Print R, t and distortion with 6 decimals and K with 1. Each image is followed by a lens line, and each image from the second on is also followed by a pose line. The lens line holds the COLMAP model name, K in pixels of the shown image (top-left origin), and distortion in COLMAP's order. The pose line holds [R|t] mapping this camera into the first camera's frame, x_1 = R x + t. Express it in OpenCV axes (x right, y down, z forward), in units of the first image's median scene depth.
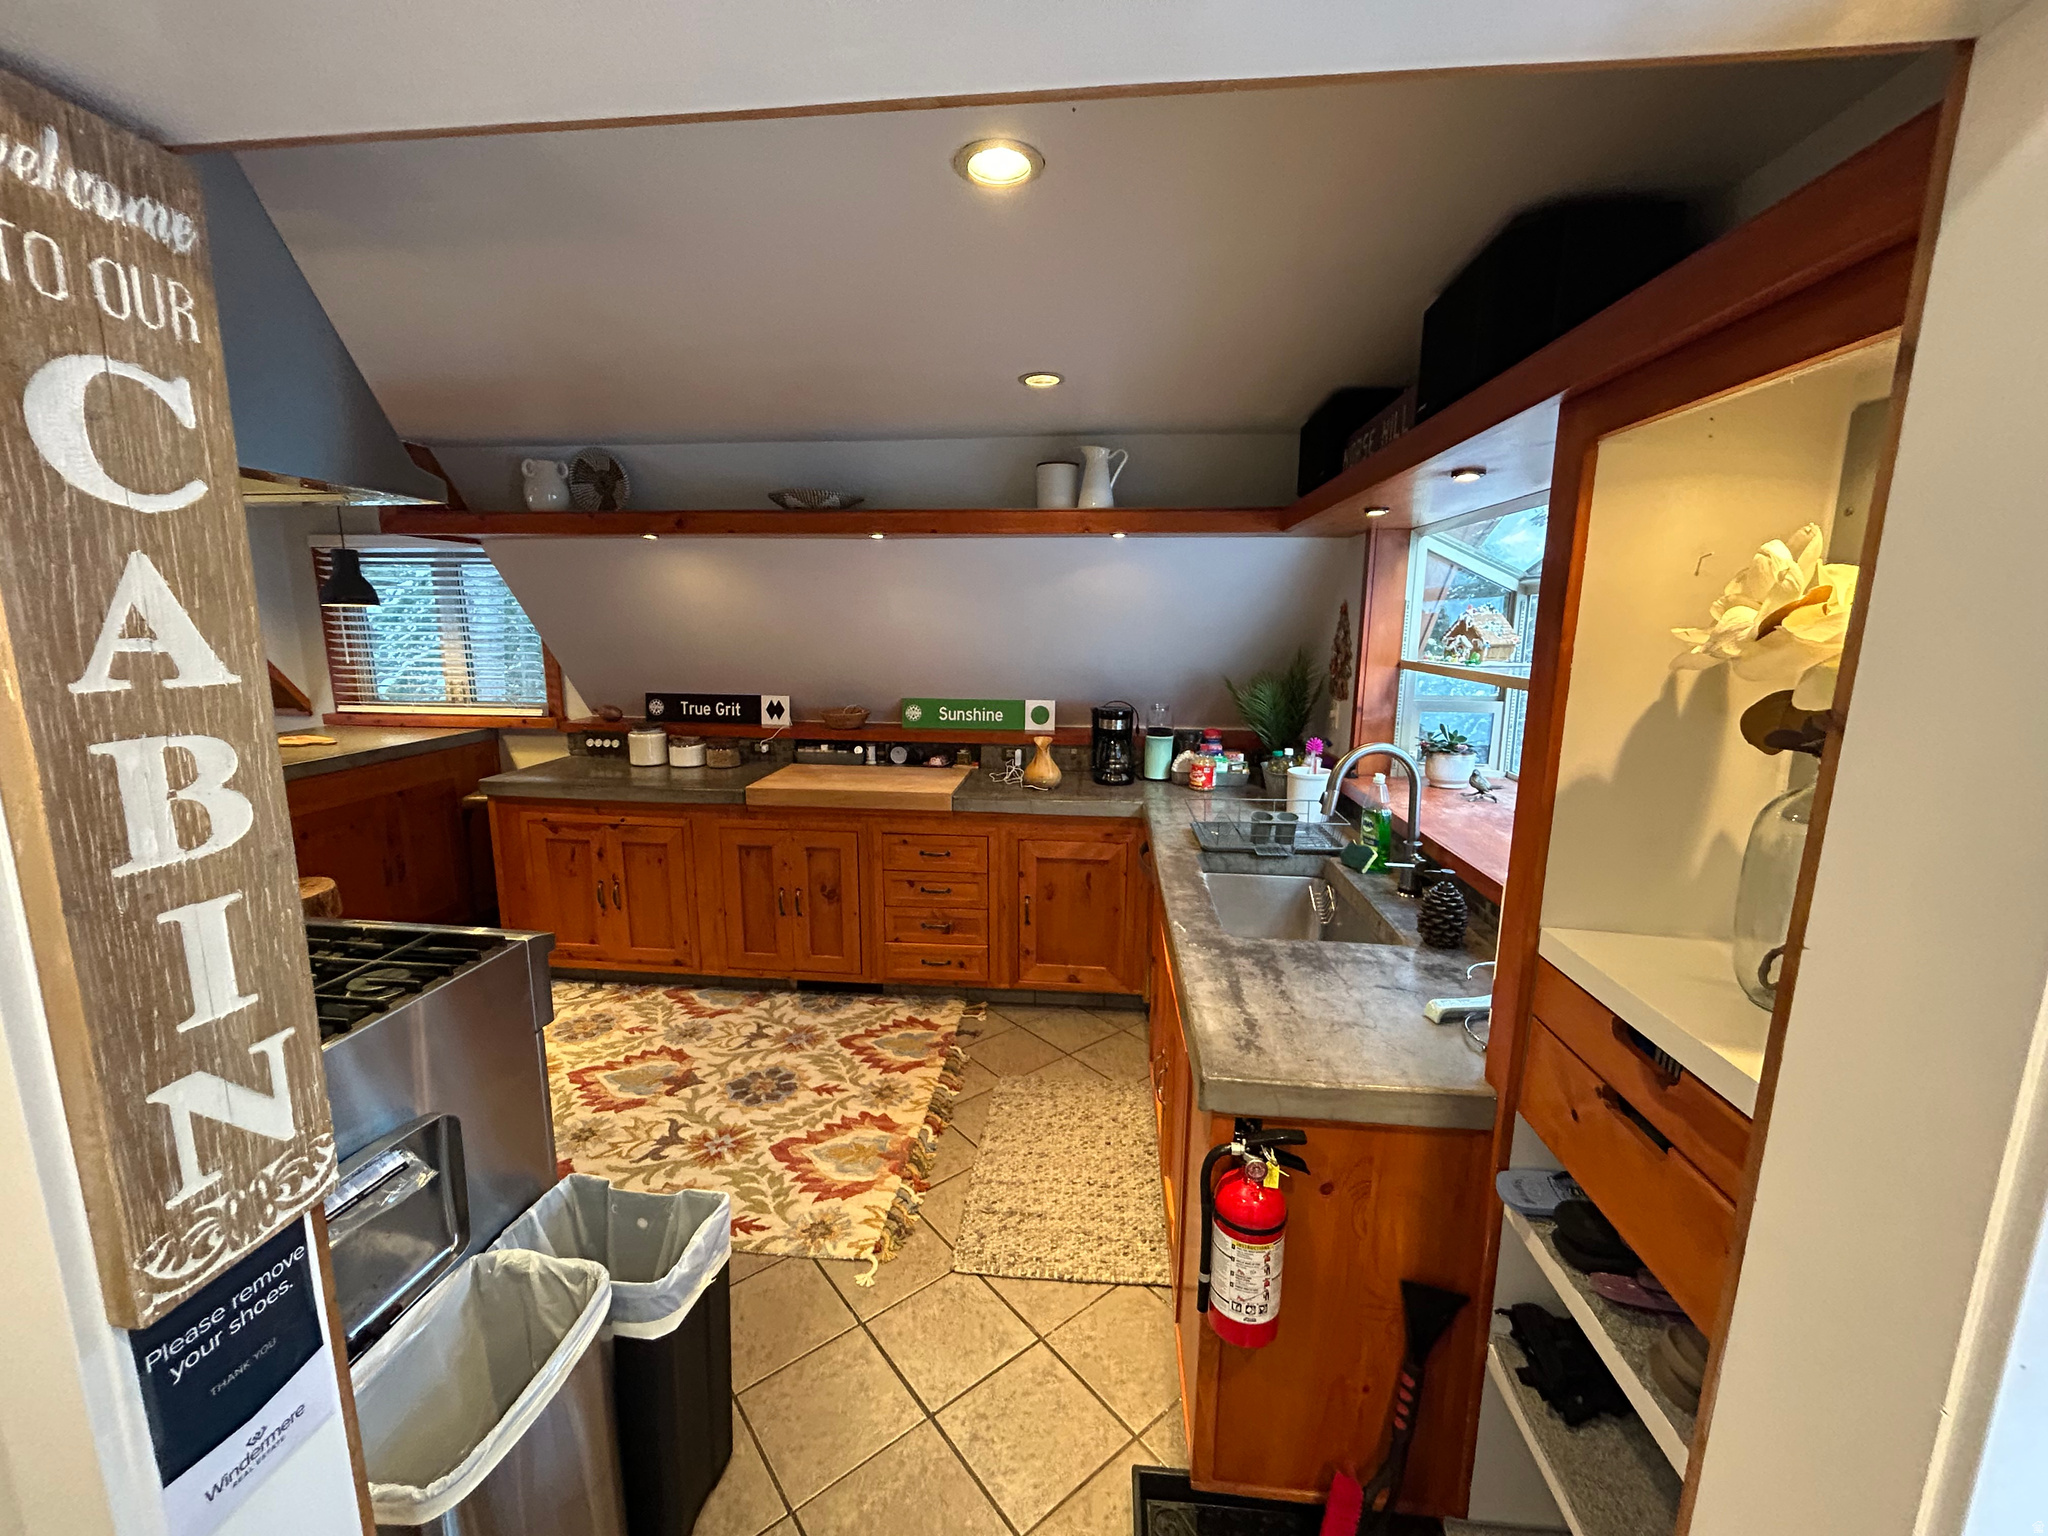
lens RADIAL K [[824.5, 0, 1019.1], [0, 824.5, 769.0], [0, 0, 1]] dist [-0.000057, 0.000073]
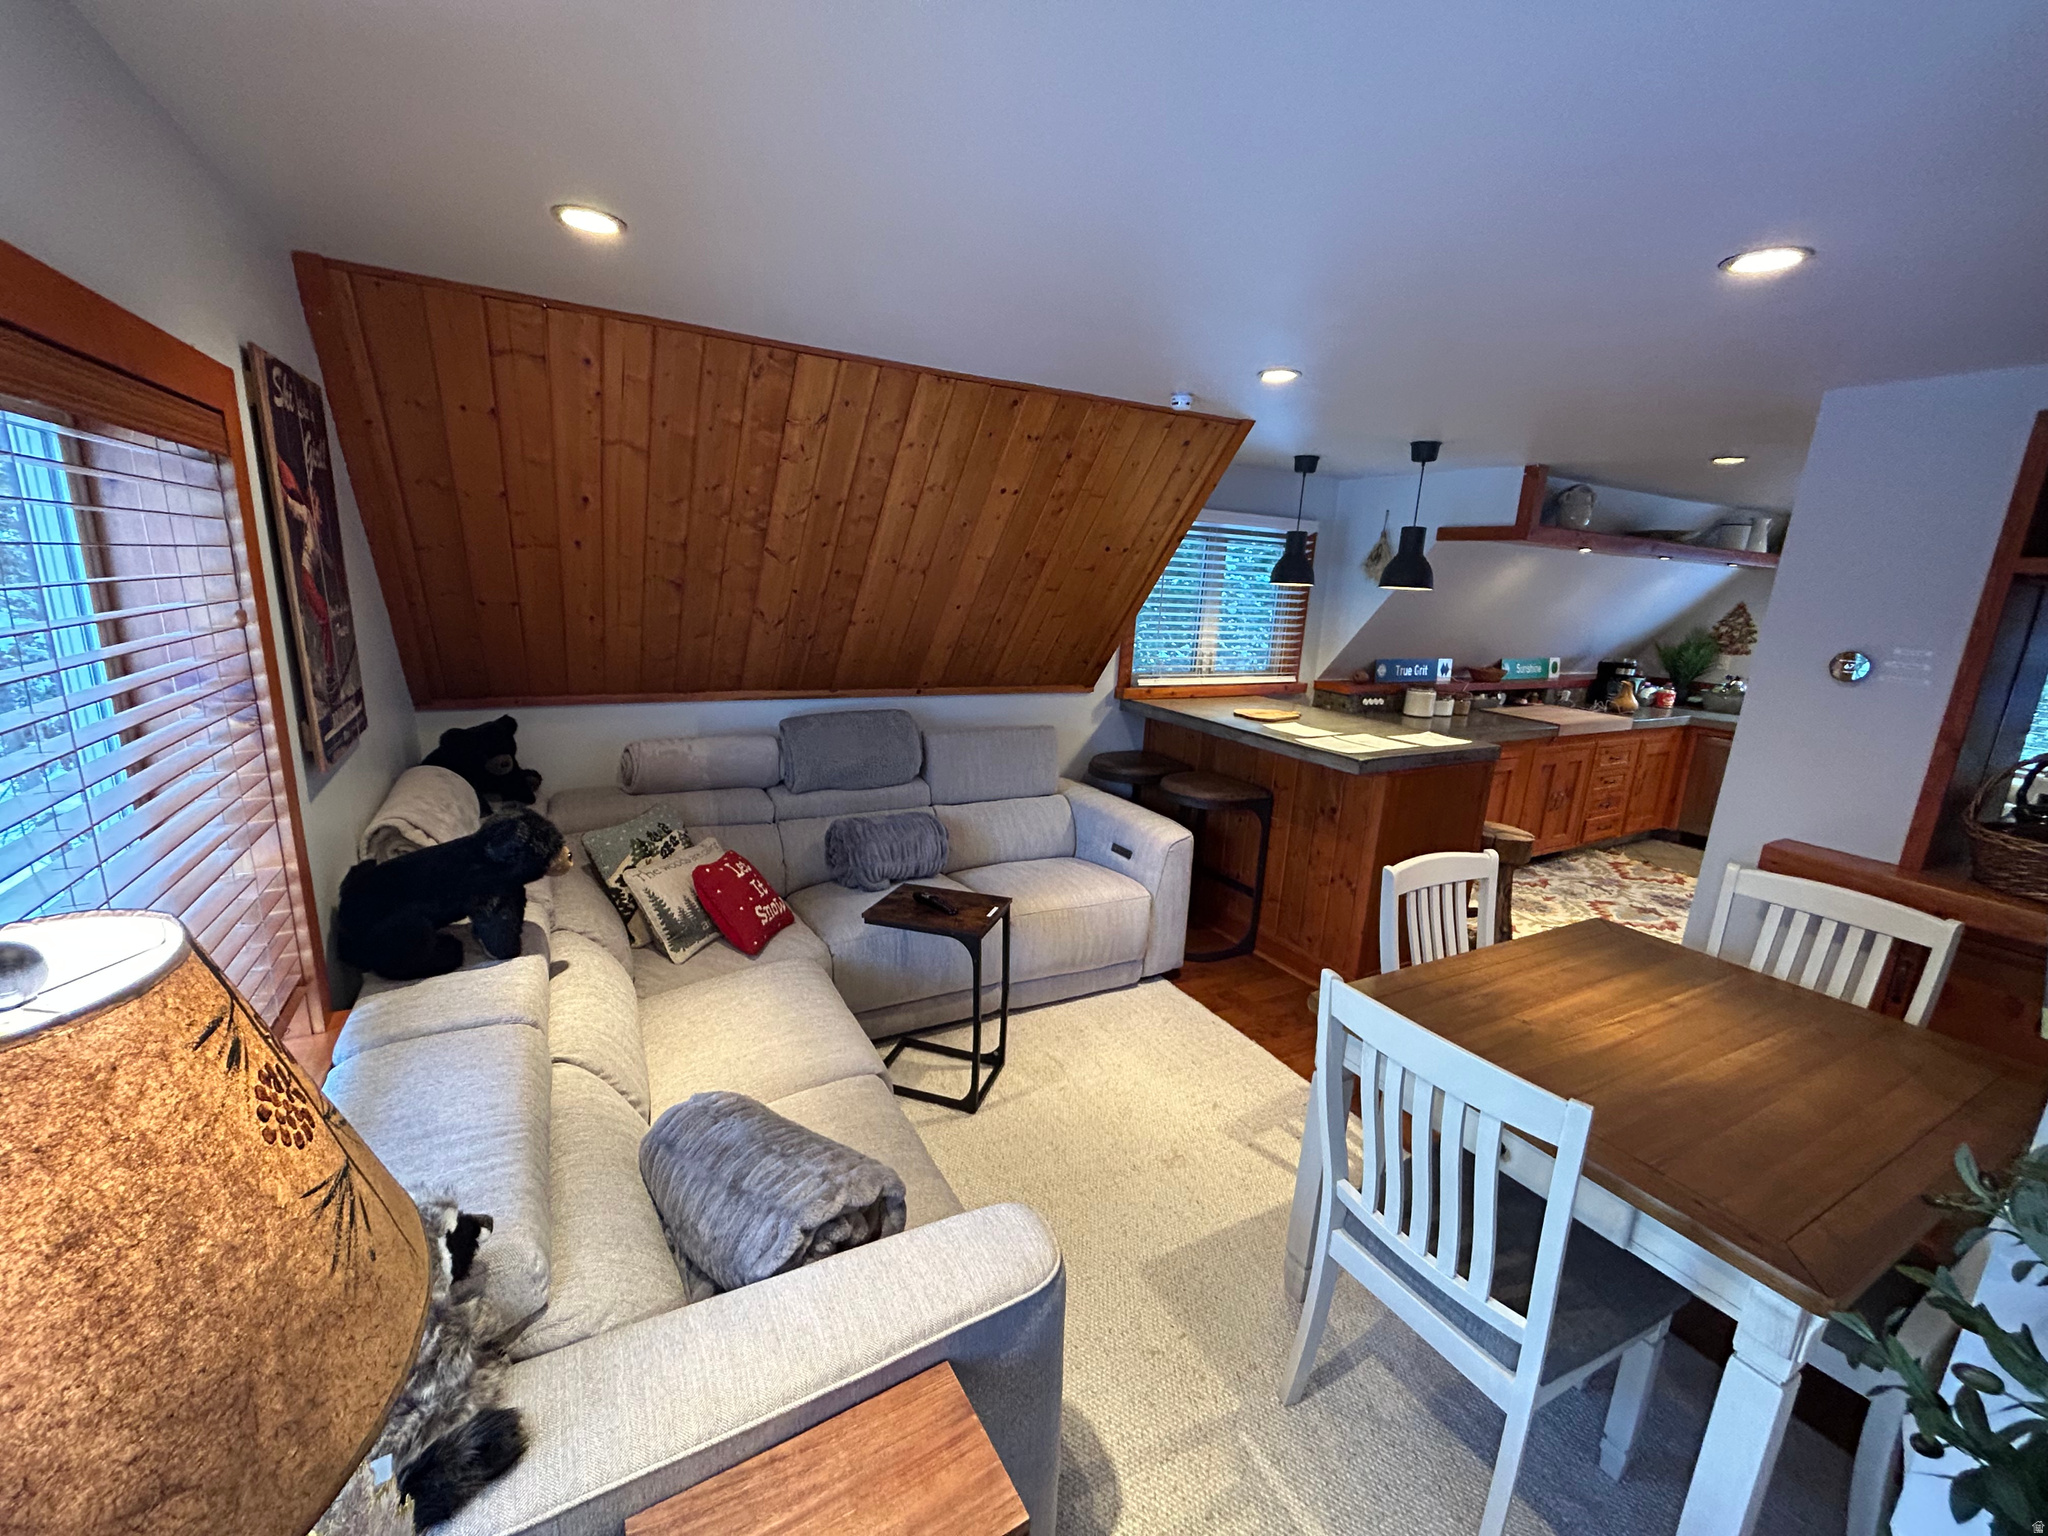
lens RADIAL K [[824.5, 0, 1022.4], [0, 824.5, 764.5], [0, 0, 1]] dist [-0.000057, 0.000073]
pose [[0.820780, -0.096795, 0.562984, -2.033087], [0.062713, 0.994851, 0.079618, -0.085397], [-0.567792, -0.030042, 0.822624, 0.362884]]
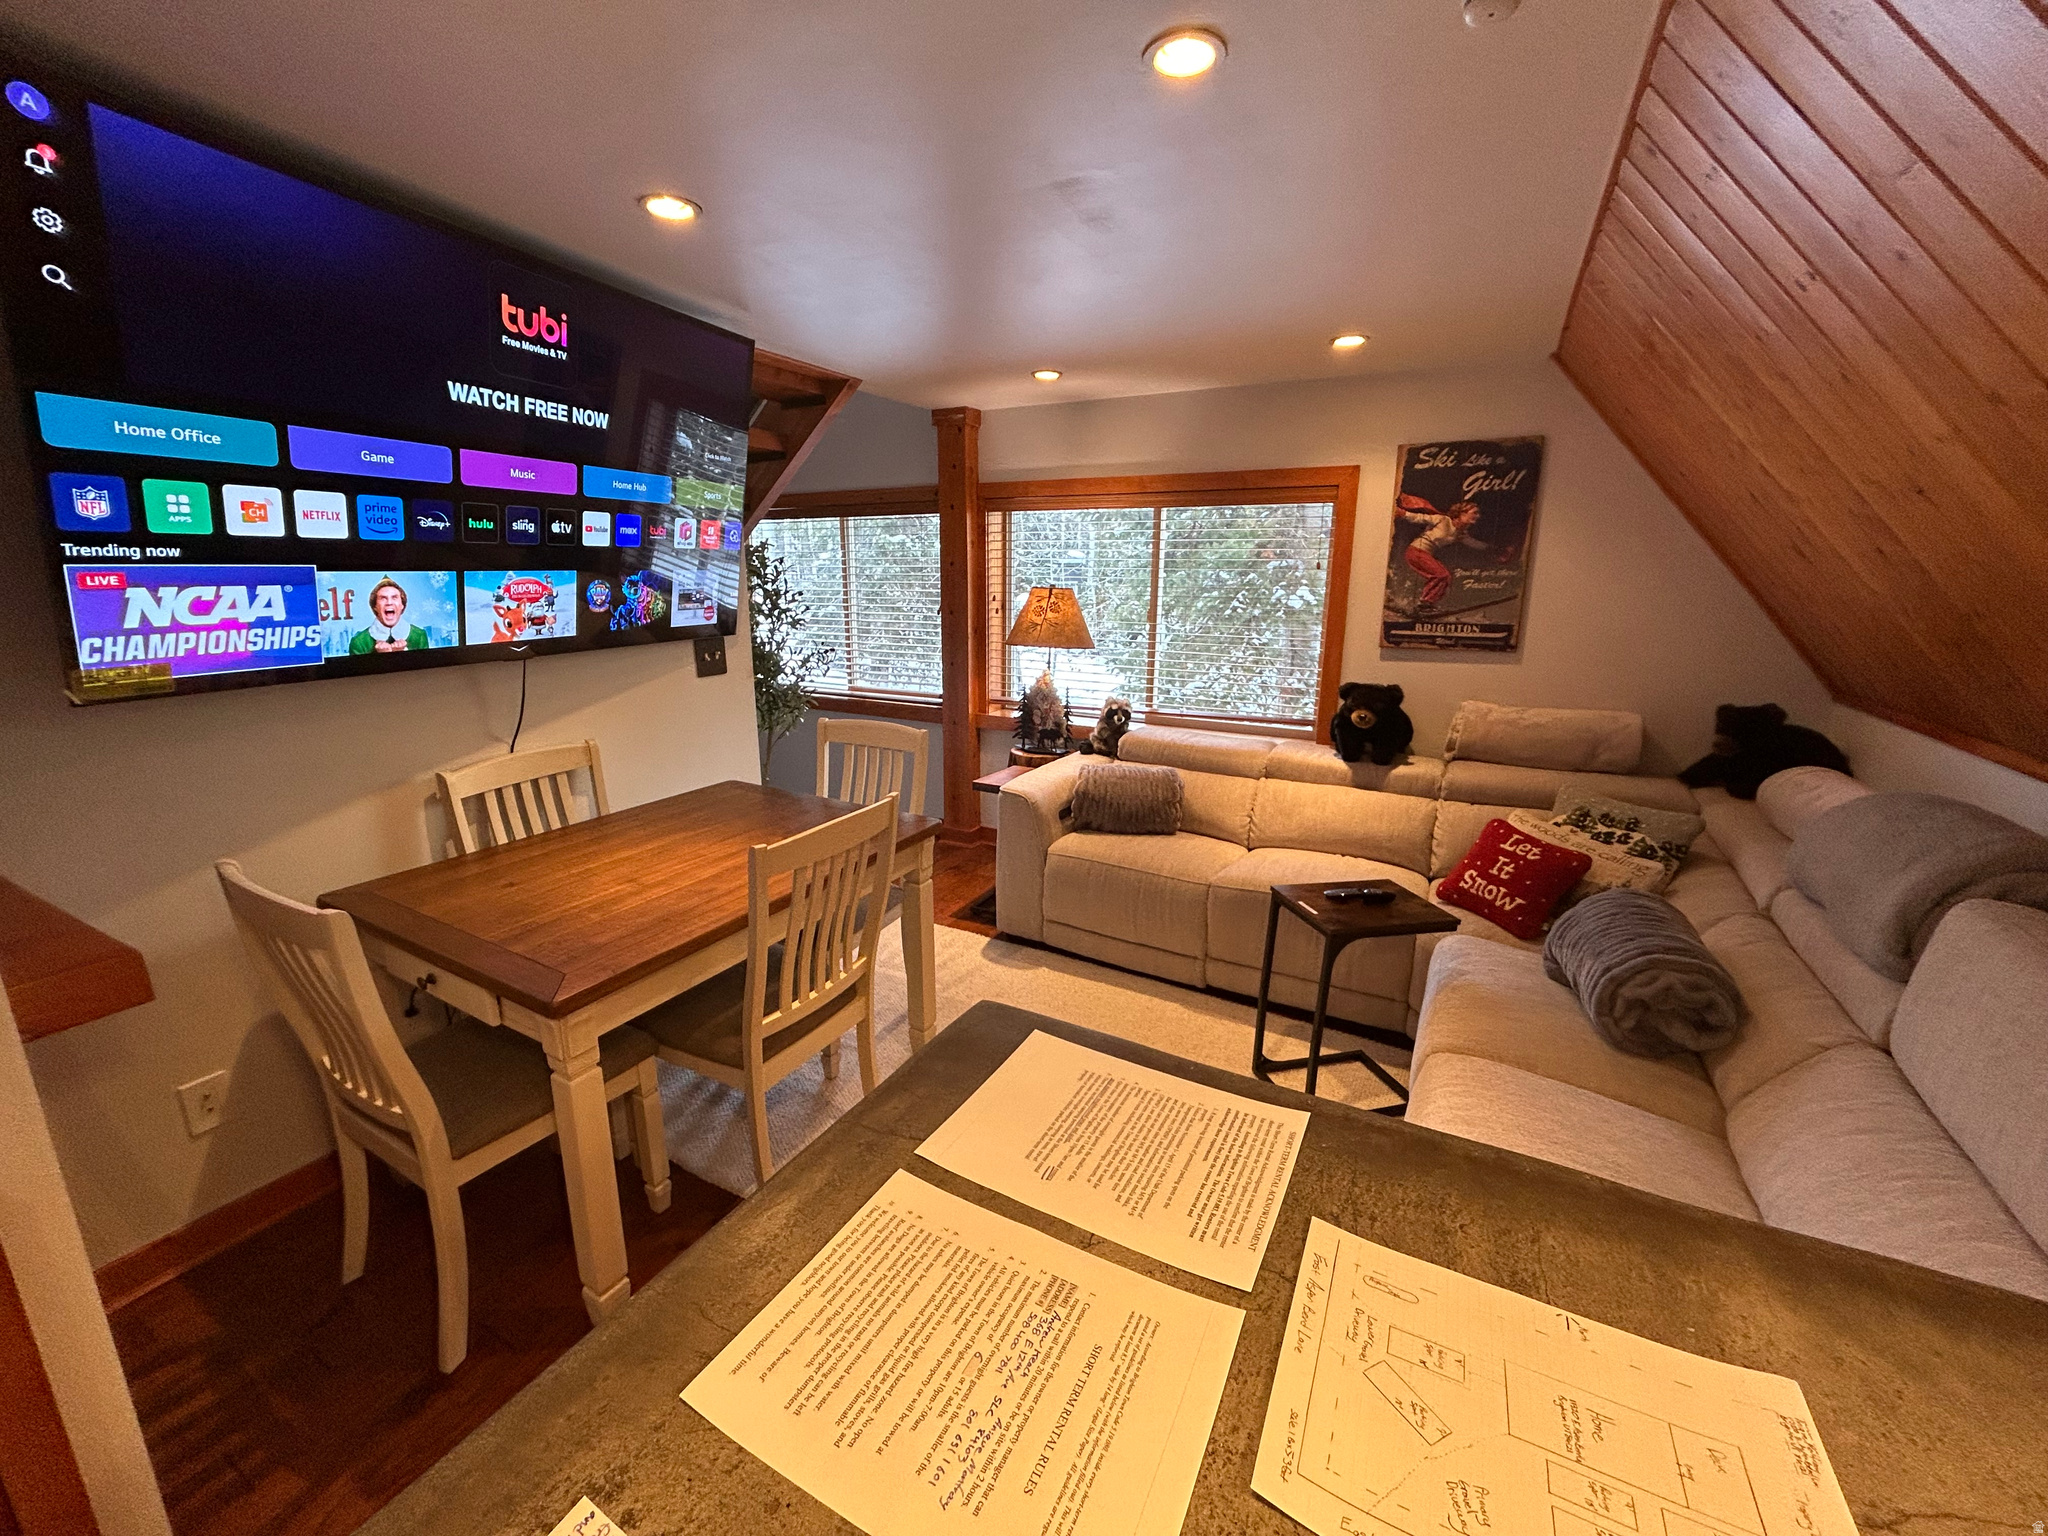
lens RADIAL K [[824.5, 0, 1028.1], [0, 824.5, 773.3], [0, 0, 1]] dist [-0.000057, 0.000073]
pose [[-0.388732, 0.214093, -0.896132, -0.931162], [-0.177796, 0.936915, 0.300962, -0.153145], [0.904033, 0.276322, -0.326144, 1.018483]]
